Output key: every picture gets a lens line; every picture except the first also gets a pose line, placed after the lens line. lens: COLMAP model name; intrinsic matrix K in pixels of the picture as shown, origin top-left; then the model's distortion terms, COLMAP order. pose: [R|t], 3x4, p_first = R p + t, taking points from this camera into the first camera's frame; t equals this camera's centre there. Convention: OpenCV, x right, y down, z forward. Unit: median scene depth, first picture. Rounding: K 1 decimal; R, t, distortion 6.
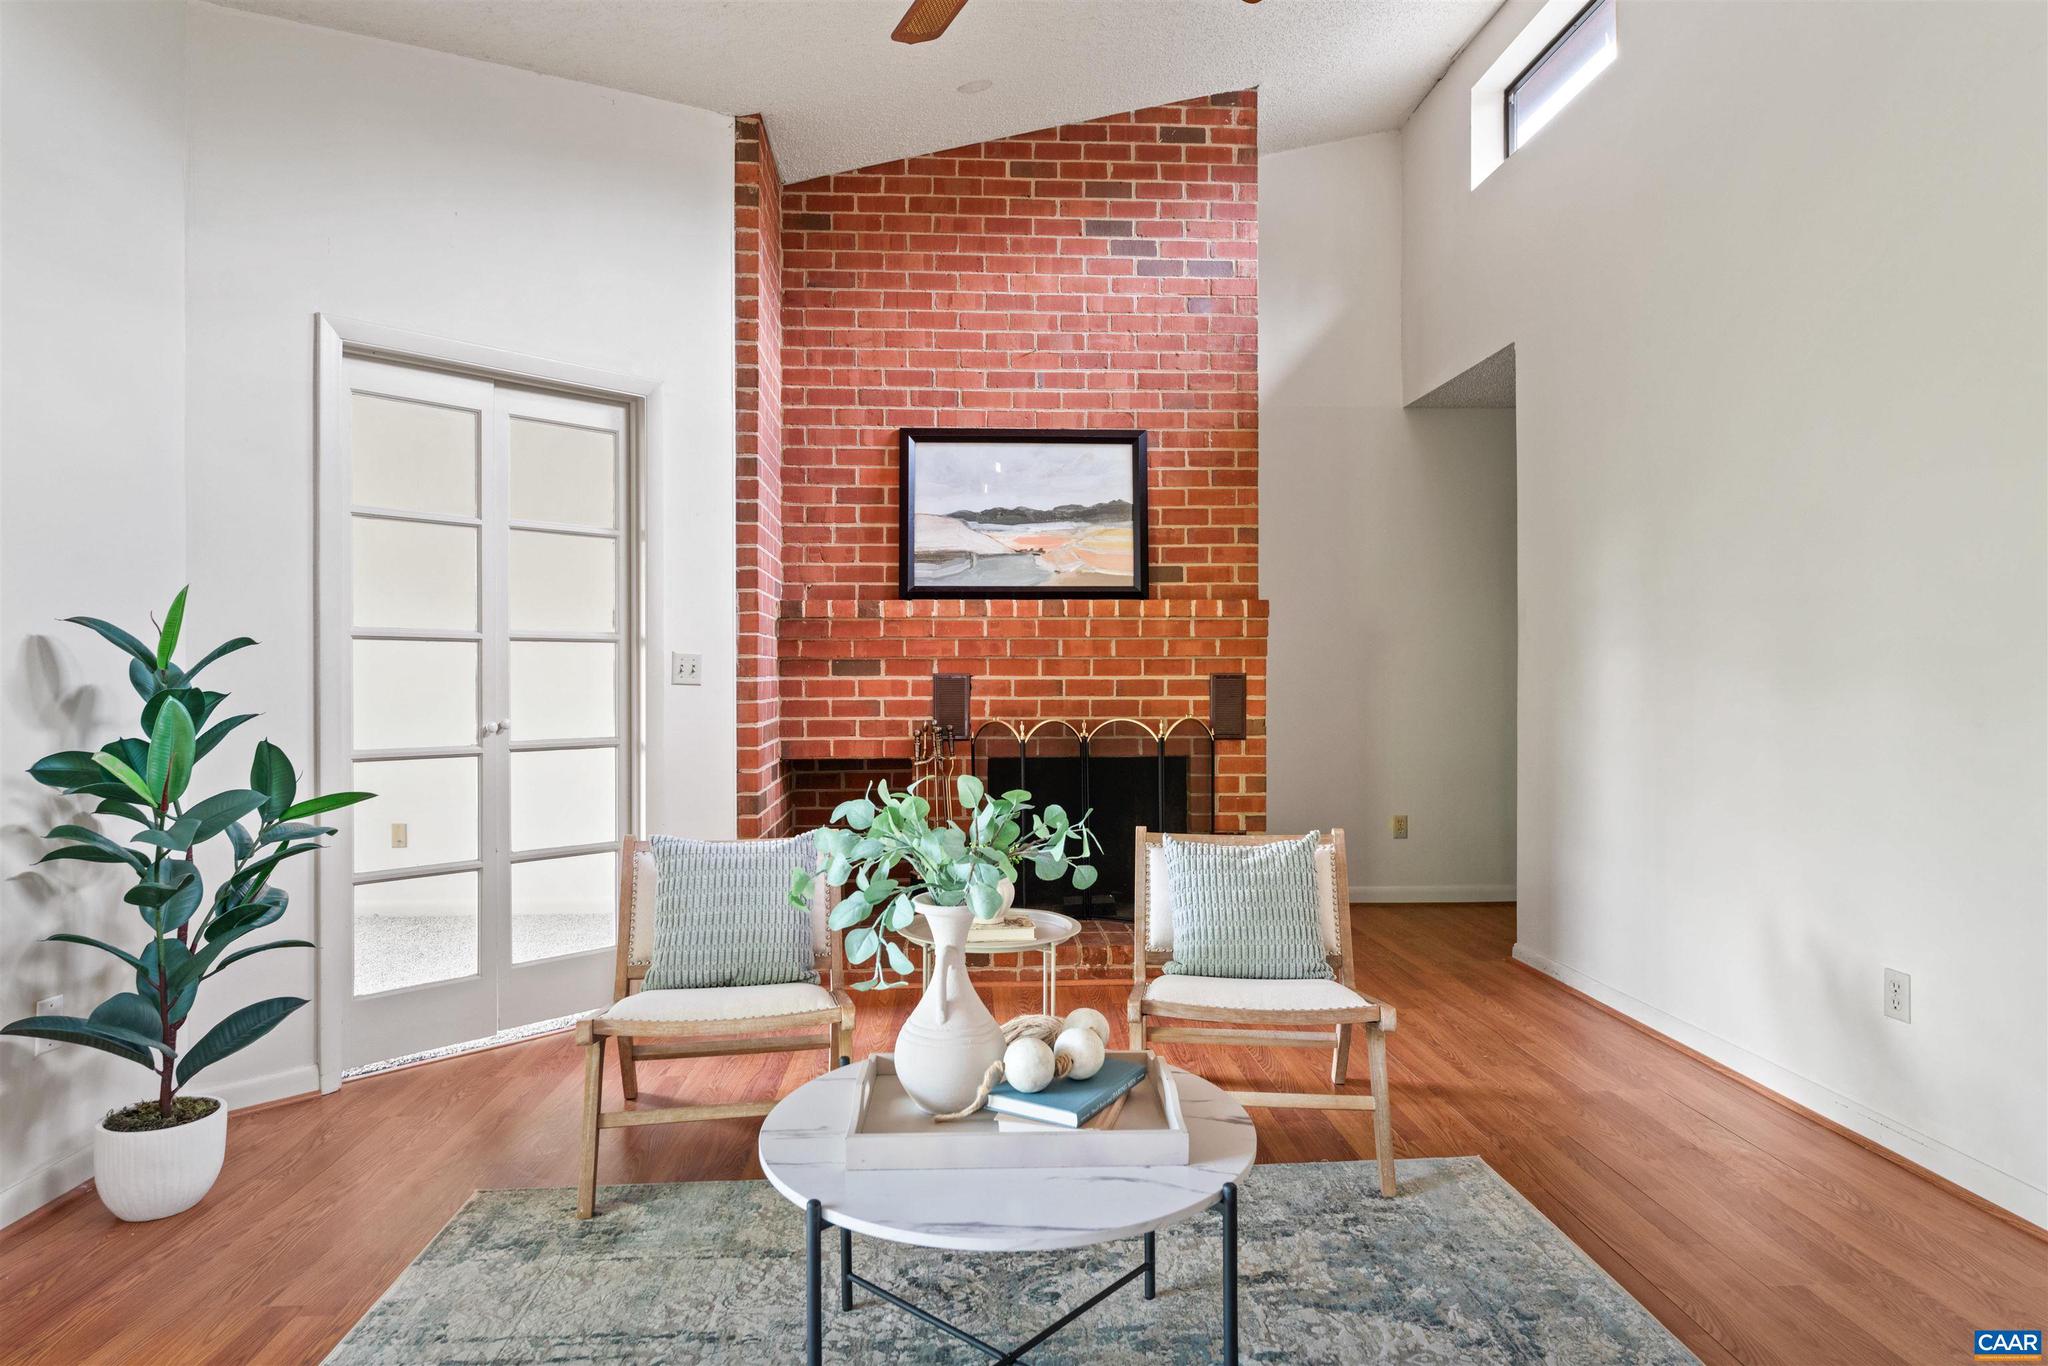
lens RADIAL K [[1165.4, 0, 1024.0], [0, 1165.4, 683.0], [0, 0, 1]] dist [0.002695, -0.002070]
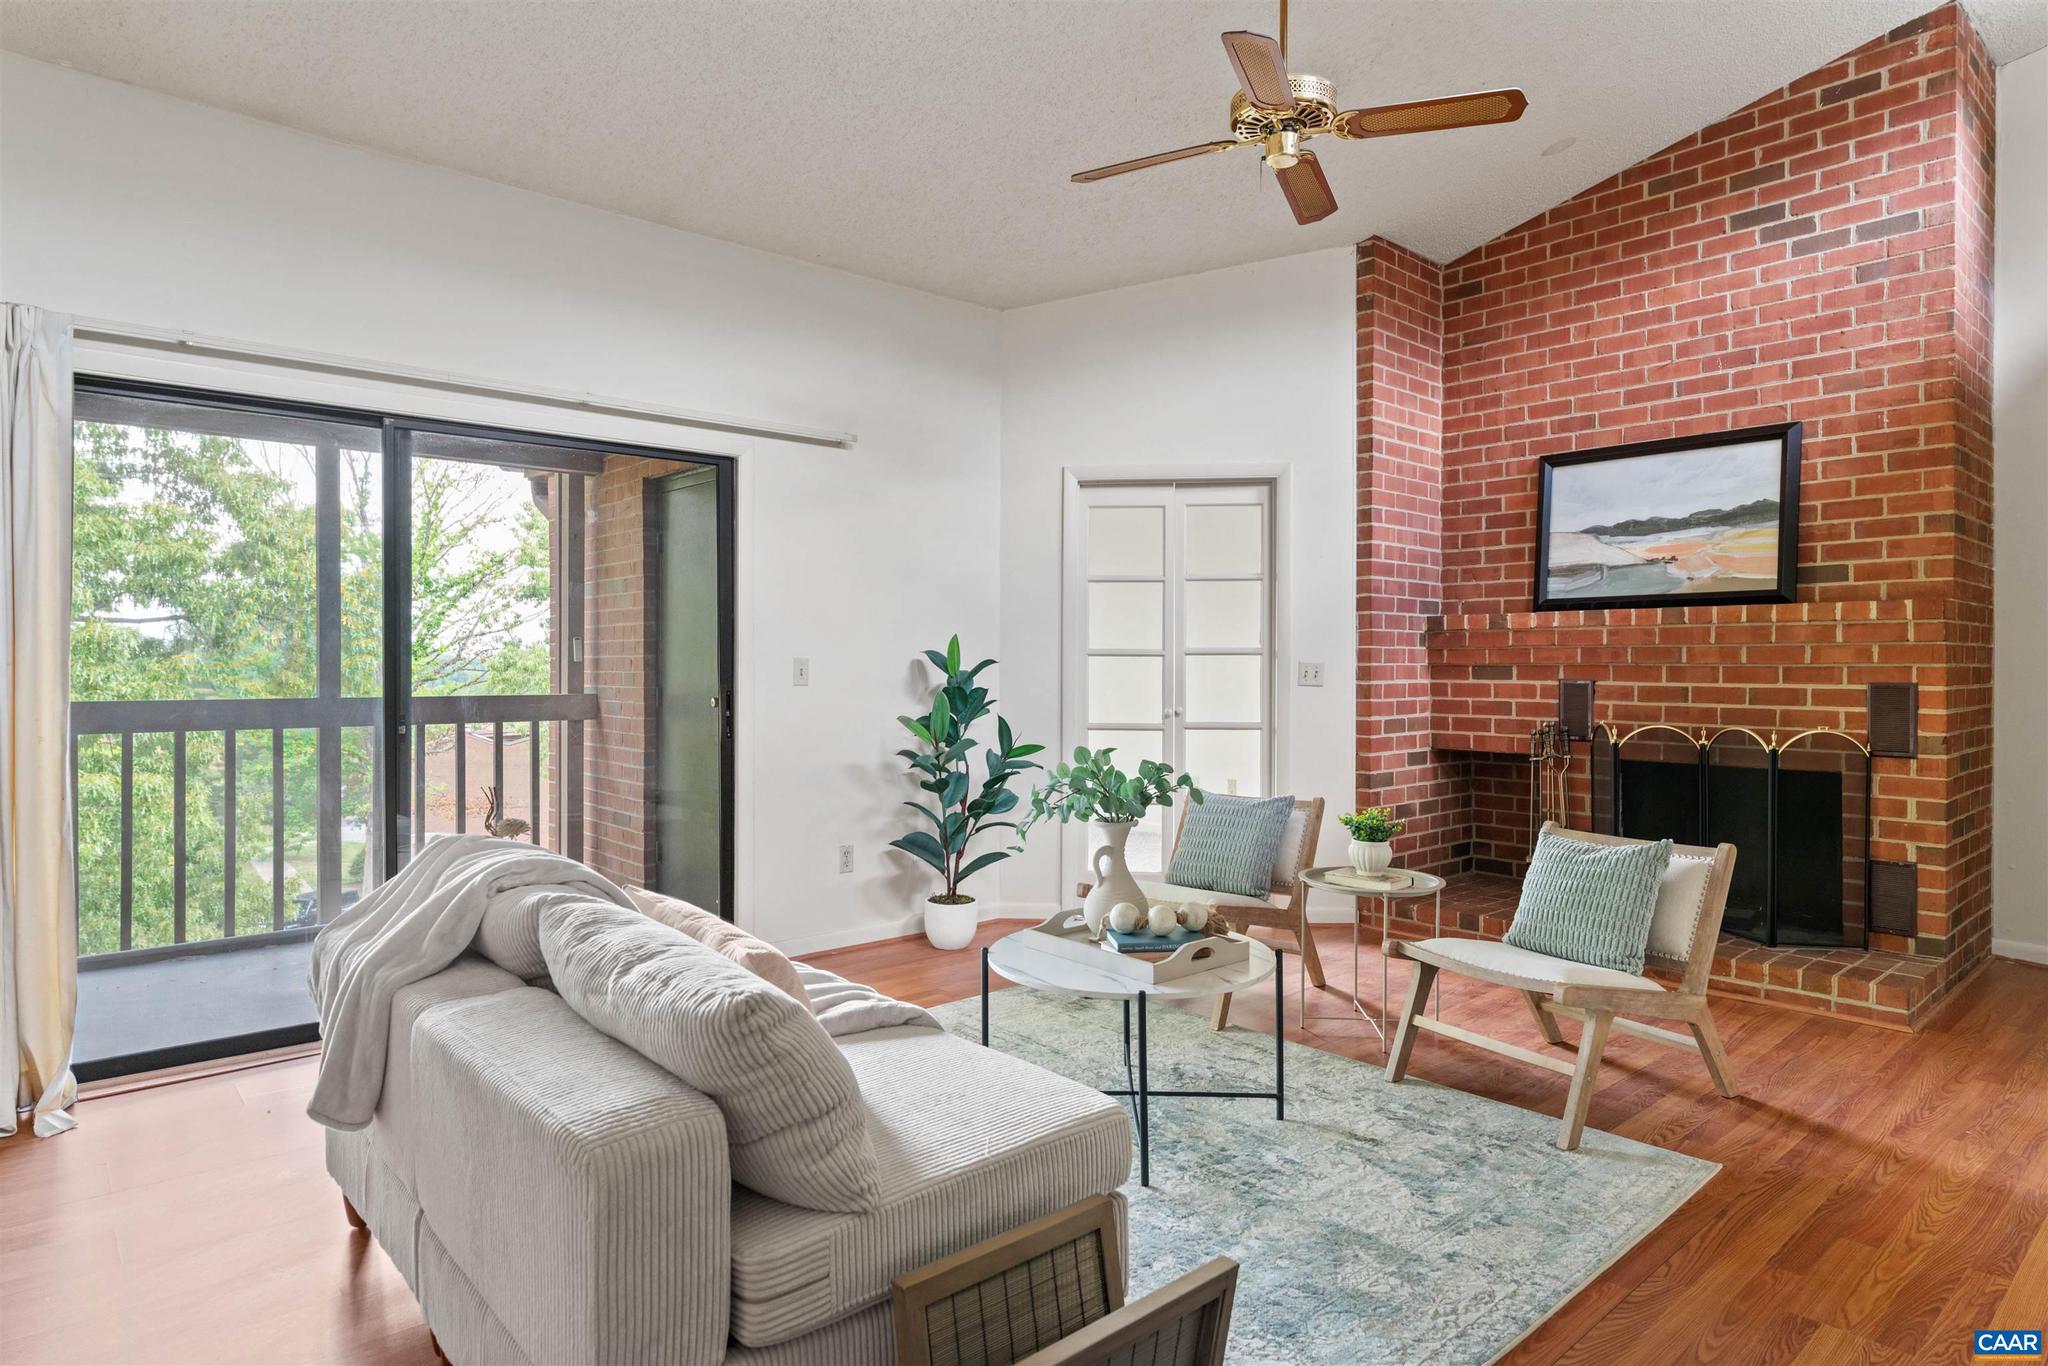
lens RADIAL K [[1140.6, 0, 1024.0], [0, 1140.6, 683.0], [0, 0, 1]] dist [-0.004158, -0.000074]
pose [[0.619429, 0.016768, -0.784873, 0.443871], [-0.008273, 0.999856, 0.014832, -0.015461], [0.785009, -0.002694, 0.619479, -0.056092]]
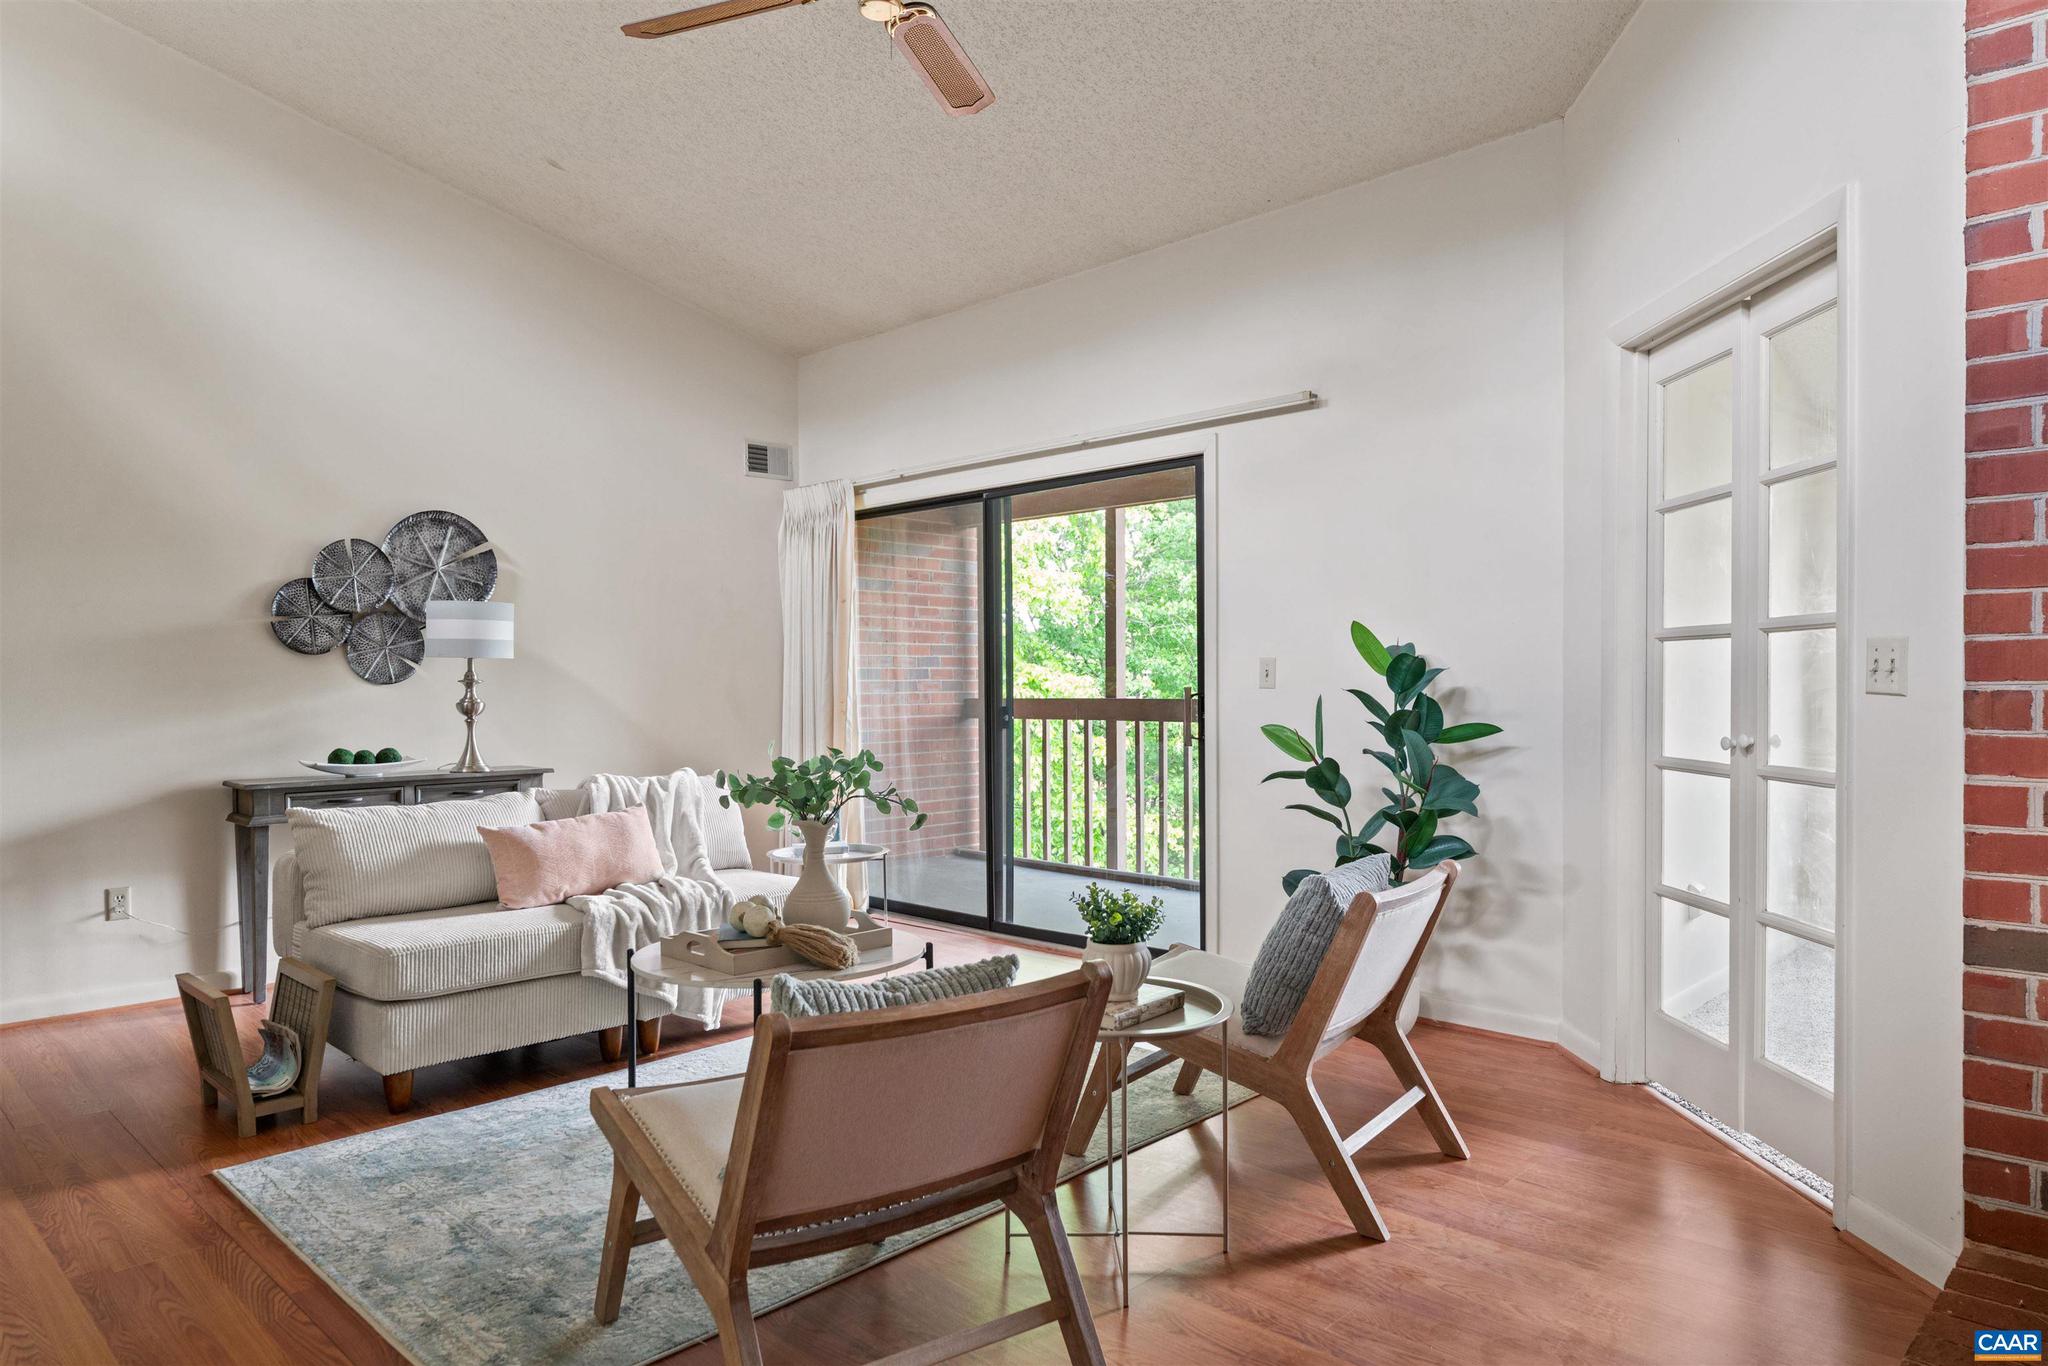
lens RADIAL K [[1305.8, 0, 1024.0], [0, 1305.8, 683.0], [0, 0, 1]] dist [-0.003046, -0.000304]
pose [[-0.730982, 0.010322, -0.682319, 0.378225], [0.009645, 0.999942, 0.004795, -0.008151], [0.682329, -0.003076, -0.731039, 0.982535]]
